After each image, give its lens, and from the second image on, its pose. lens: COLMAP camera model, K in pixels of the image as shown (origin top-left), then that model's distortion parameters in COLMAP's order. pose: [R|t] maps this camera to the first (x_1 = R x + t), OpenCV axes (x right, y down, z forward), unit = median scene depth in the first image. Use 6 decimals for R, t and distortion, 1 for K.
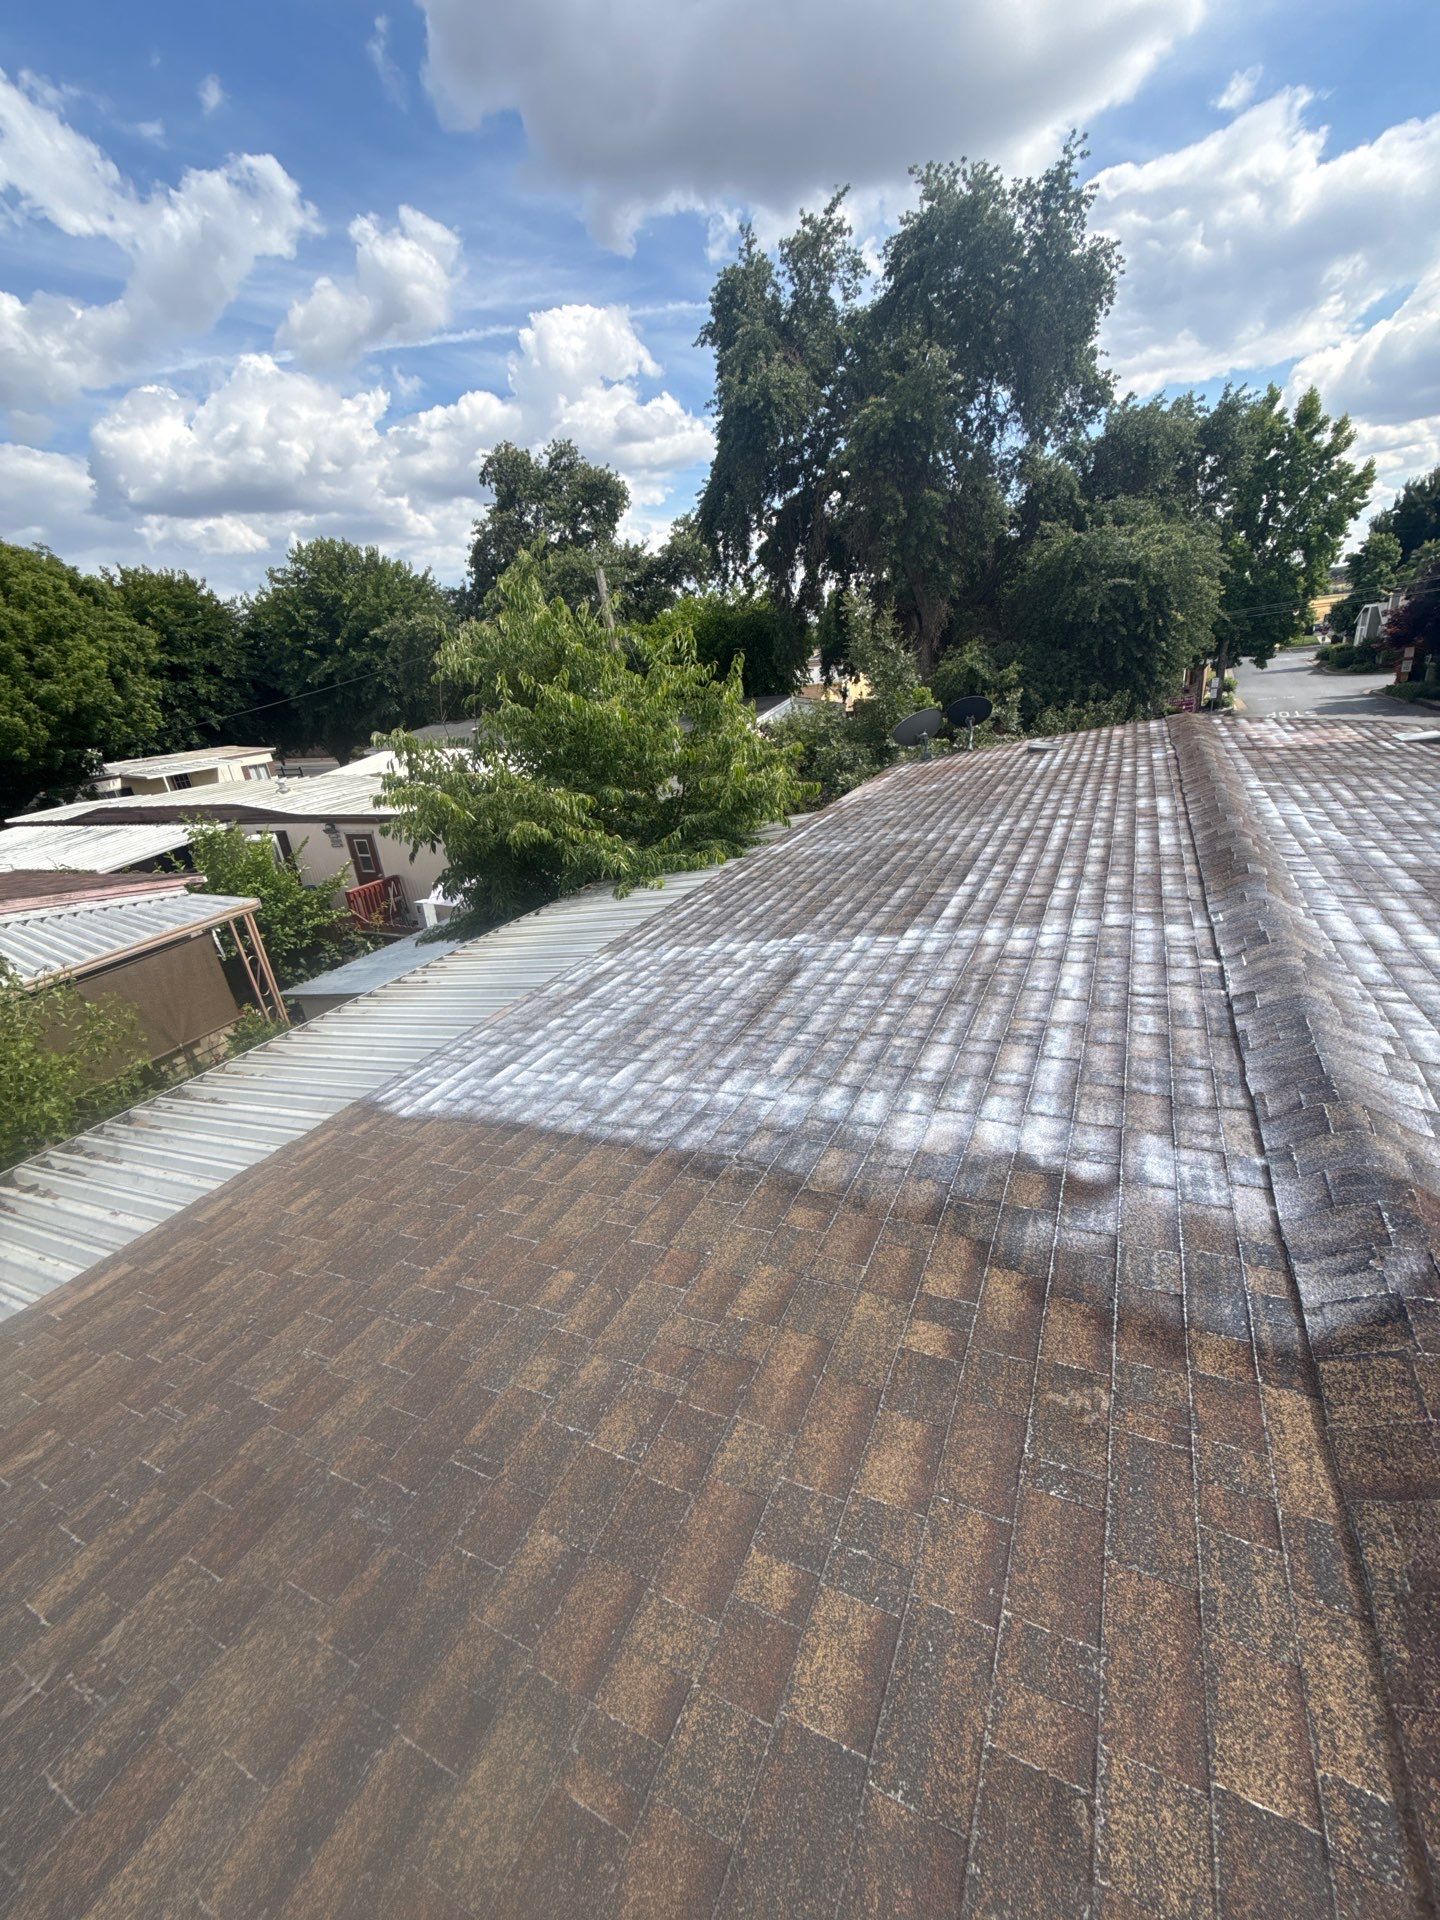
lens RADIAL K [[761.3, 0, 731.6], [0, 761.3, 952.1], [0, 0, 1]] dist [0.016814, -0.006626]
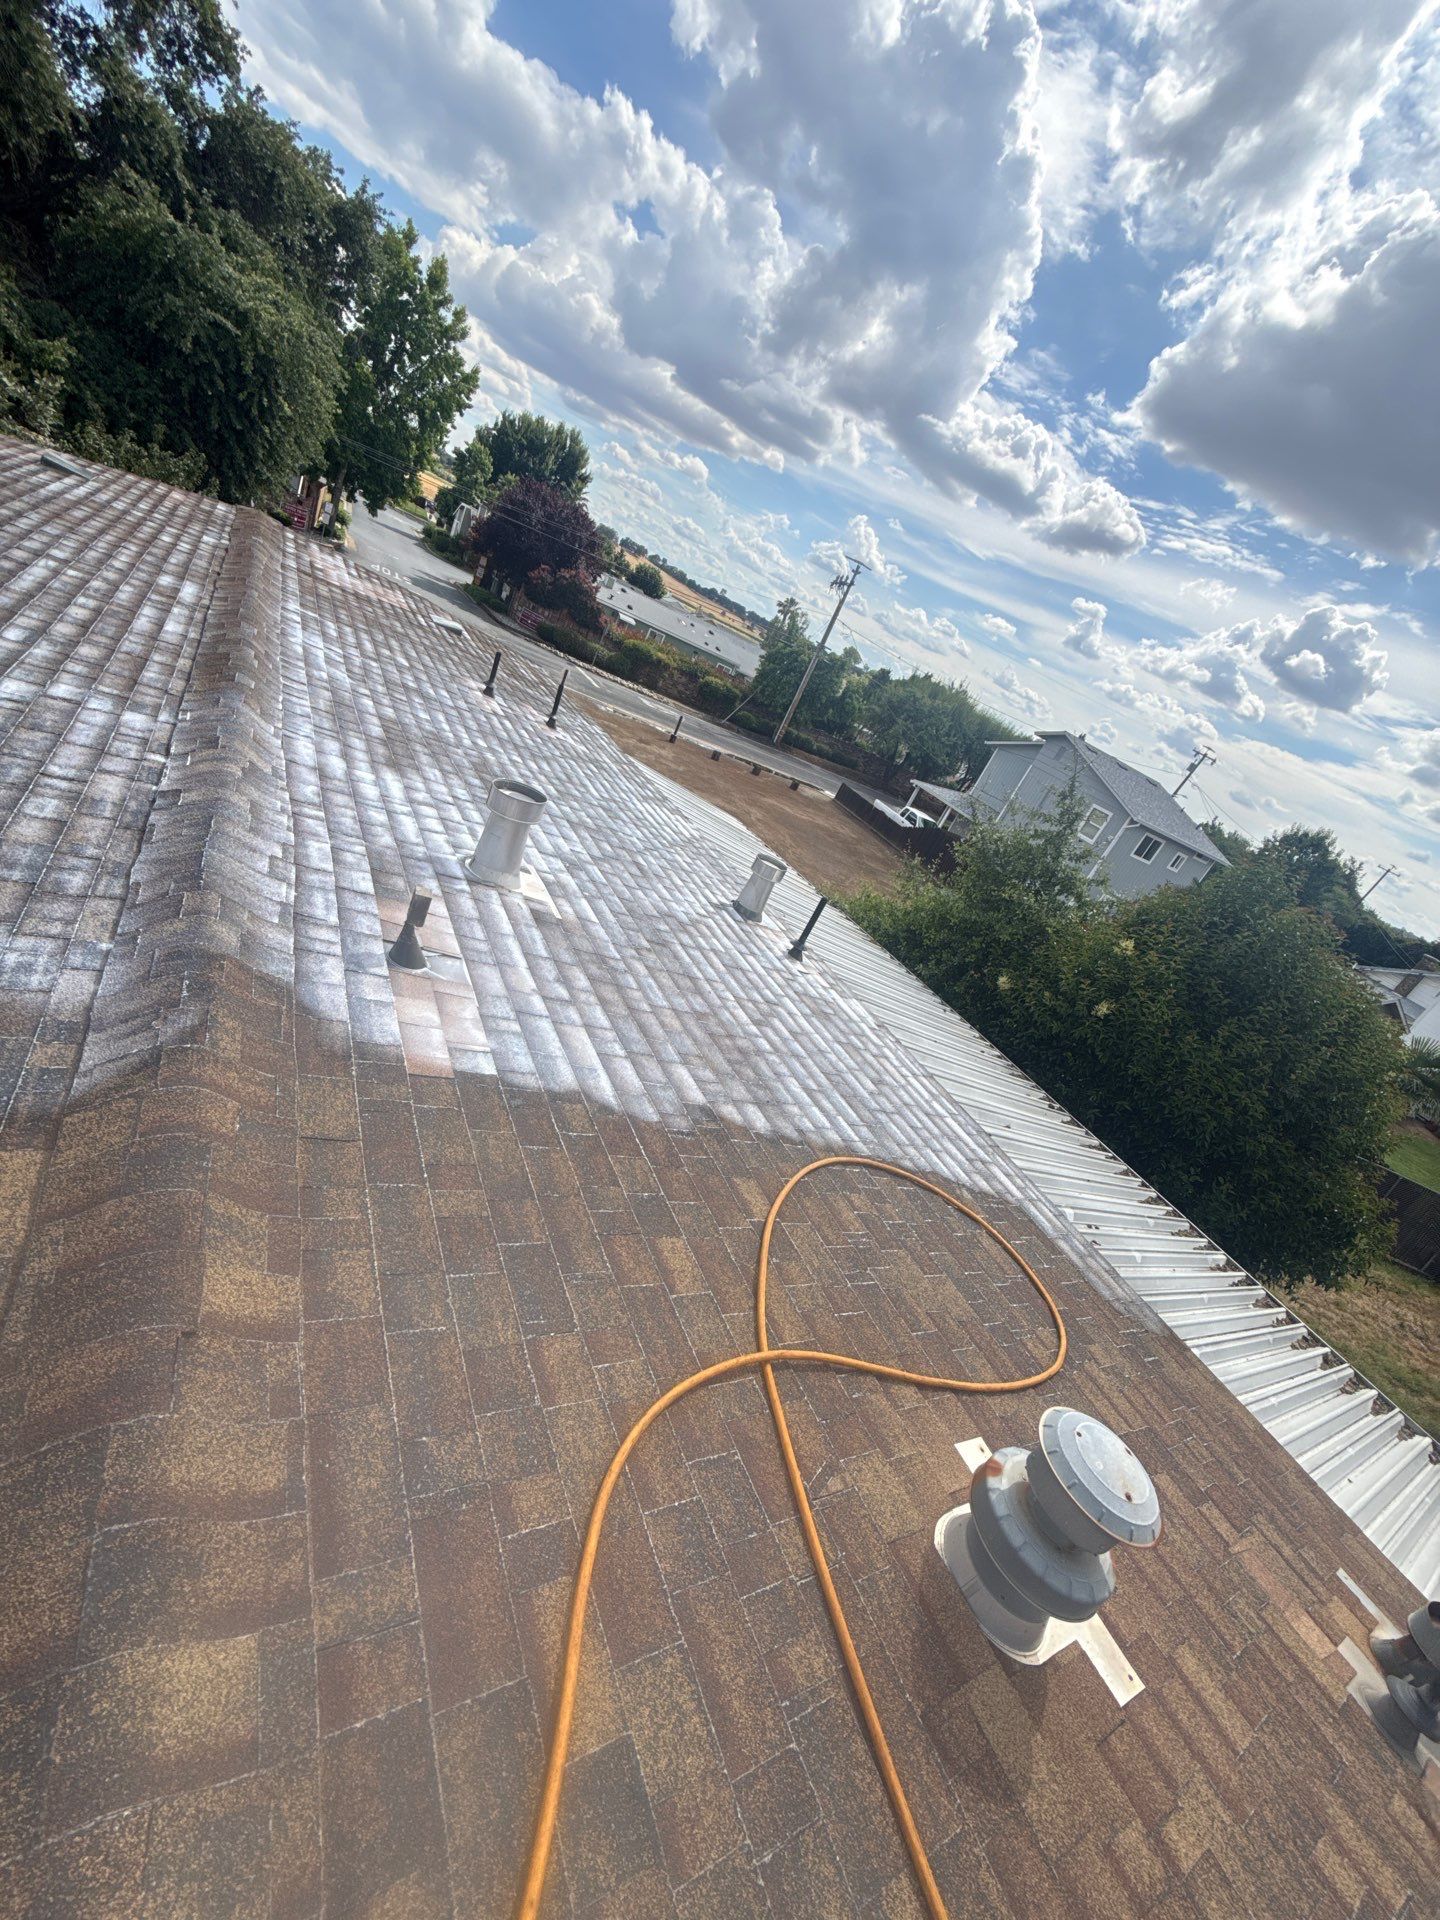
lens RADIAL K [[761.3, 0, 724.7], [0, 761.3, 949.3], [0, 0, 1]] dist [0.016814, -0.006626]
pose [[0.484571, -0.018584, 0.874555, 0.018841], [-0.169503, 0.978830, 0.114718, 0.002530], [-0.858172, -0.203829, 0.471162, -0.013683]]
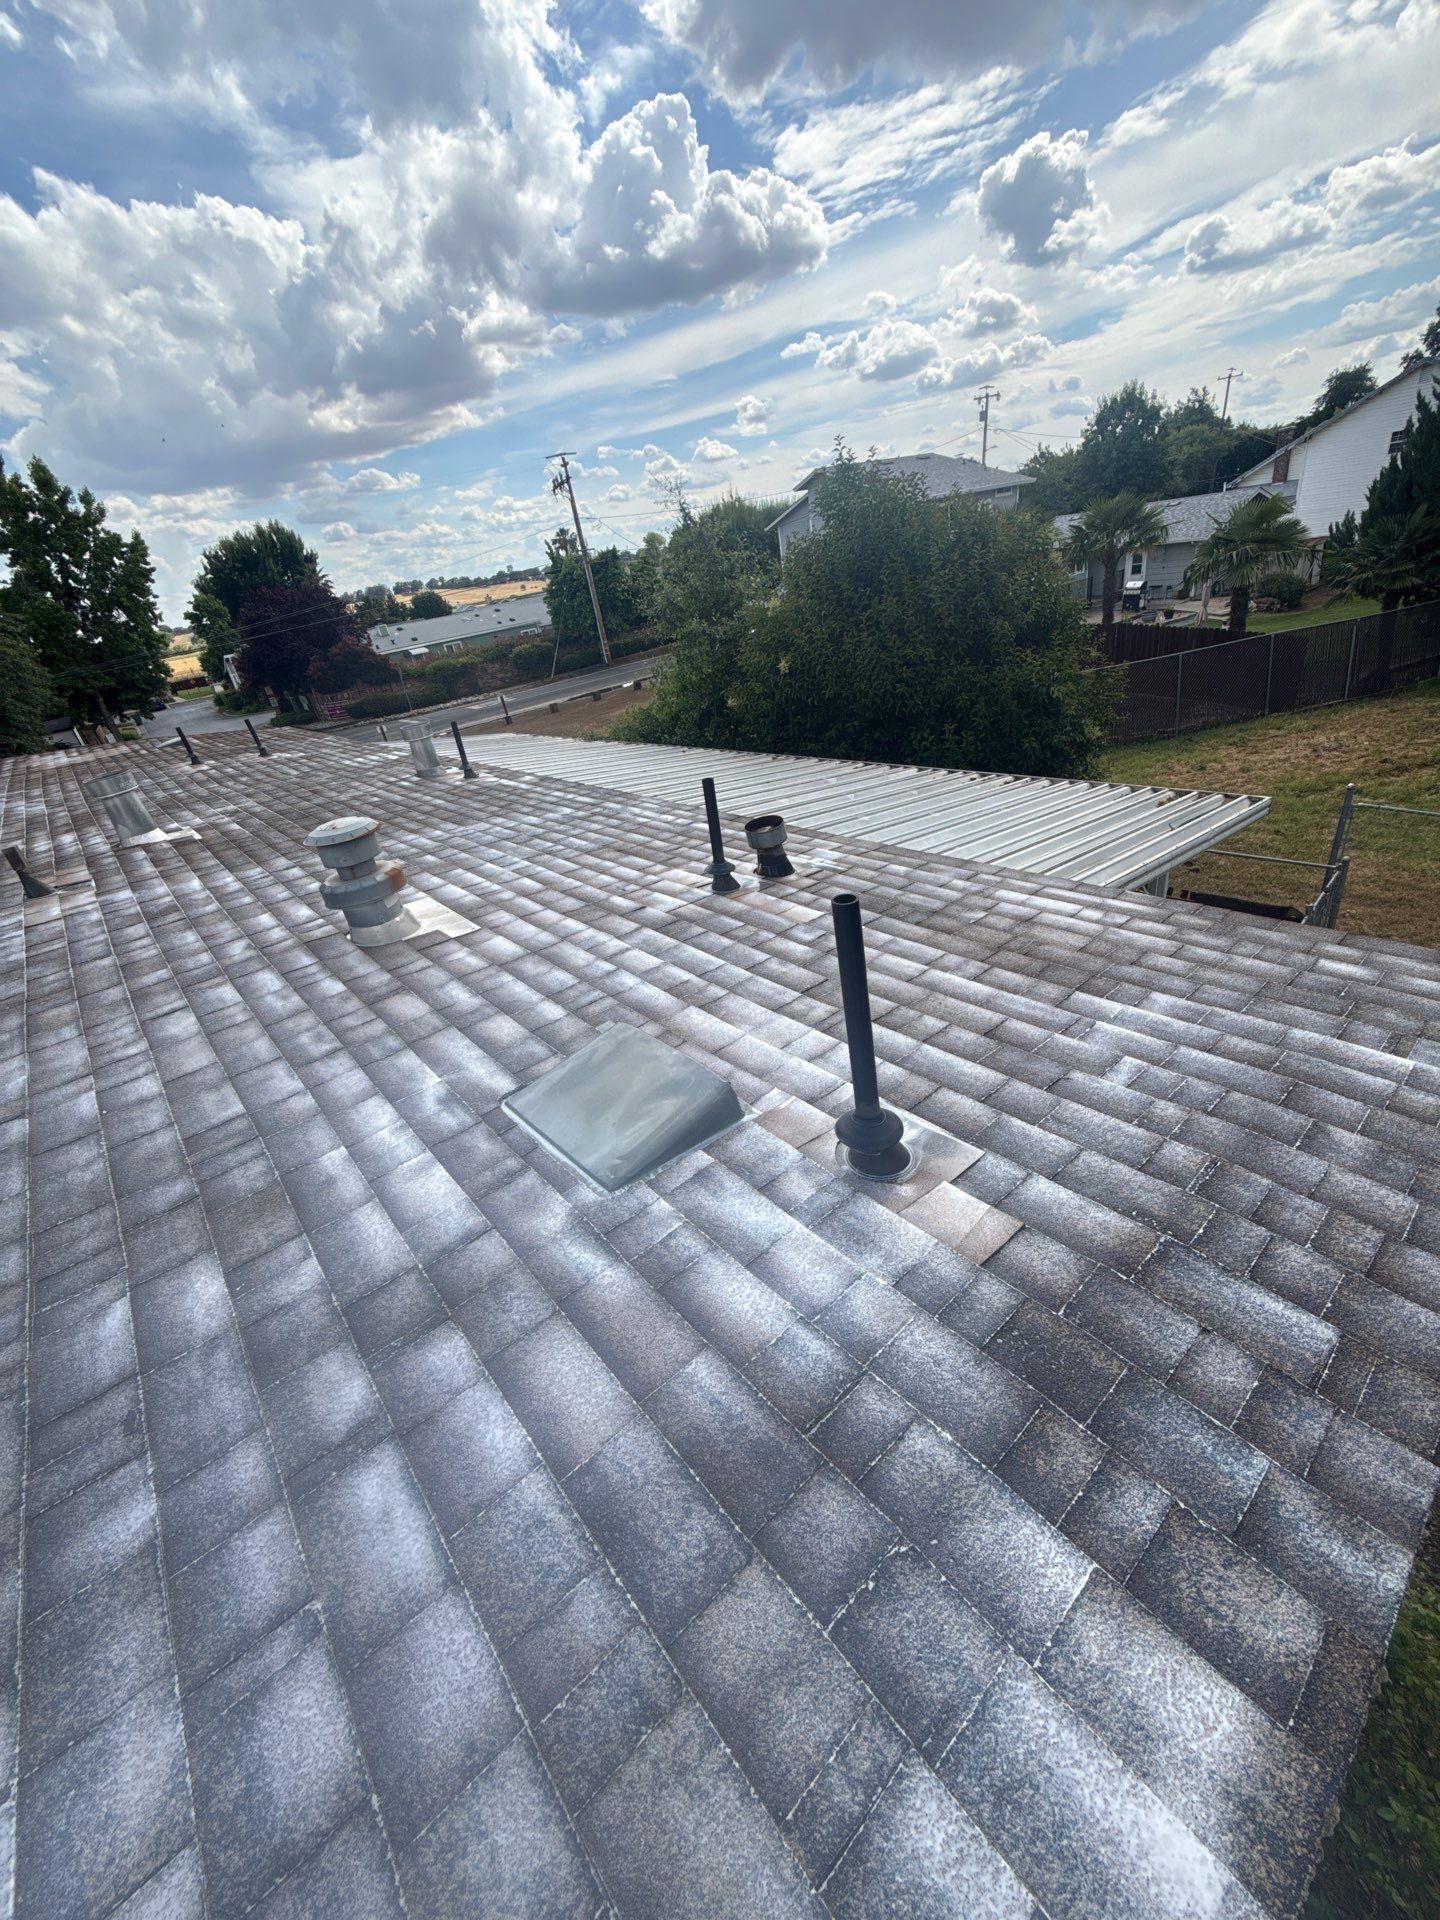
lens RADIAL K [[761.3, 0, 722.1], [0, 761.3, 947.2], [0, 0, 1]] dist [0.016814, -0.006626]
pose [[0.390277, -0.388116, 0.834895, 0.006026], [0.443812, 0.873804, 0.198740, 0.067788], [-0.806669, 0.292973, 0.513276, -0.125844]]
